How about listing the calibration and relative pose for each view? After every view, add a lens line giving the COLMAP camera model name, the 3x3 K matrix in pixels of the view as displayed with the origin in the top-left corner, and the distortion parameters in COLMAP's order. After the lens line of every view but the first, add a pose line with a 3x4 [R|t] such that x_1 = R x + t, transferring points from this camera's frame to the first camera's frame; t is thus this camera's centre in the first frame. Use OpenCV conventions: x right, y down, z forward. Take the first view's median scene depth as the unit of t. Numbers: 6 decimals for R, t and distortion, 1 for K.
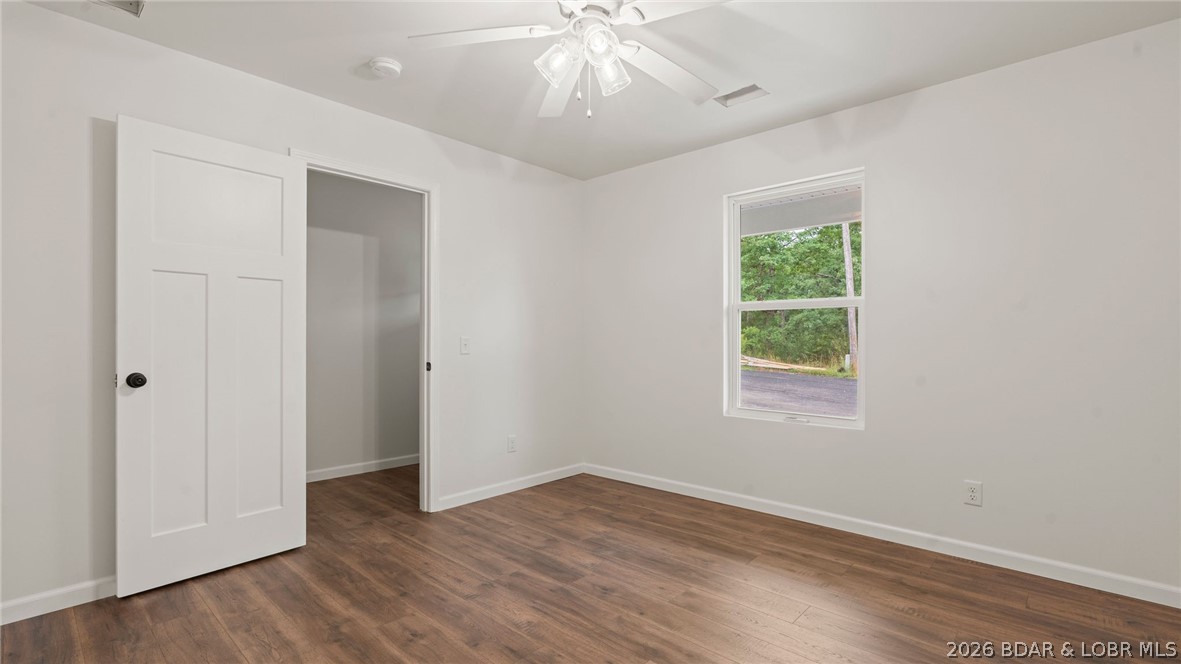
lens RADIAL K [[536.3, 0, 594.9], [0, 536.3, 336.5], [0, 0, 1]] dist [-0.009268, 0.002534]
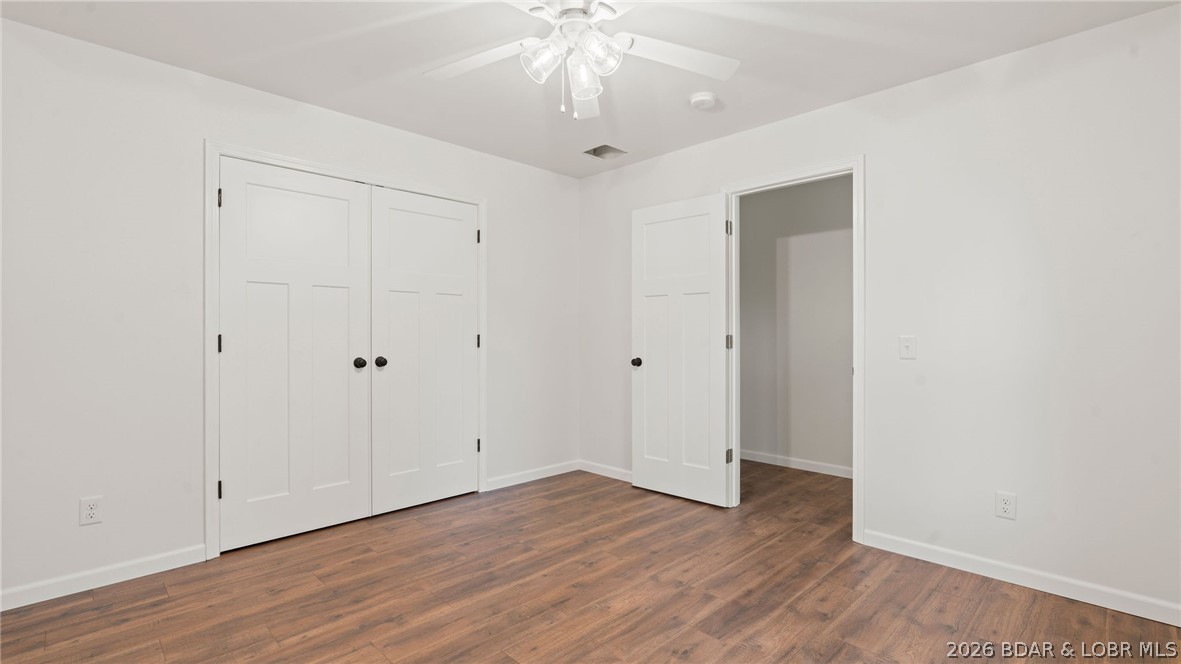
lens RADIAL K [[536.3, 0, 592.8], [0, 536.3, 330.9], [0, 0, 1]] dist [-0.009268, 0.002534]
pose [[-0.051977, -0.009930, -0.998599, 0.759636], [0.001208, 0.999949, -0.010006, 0.000223], [0.998648, -0.001726, -0.051962, 0.830544]]
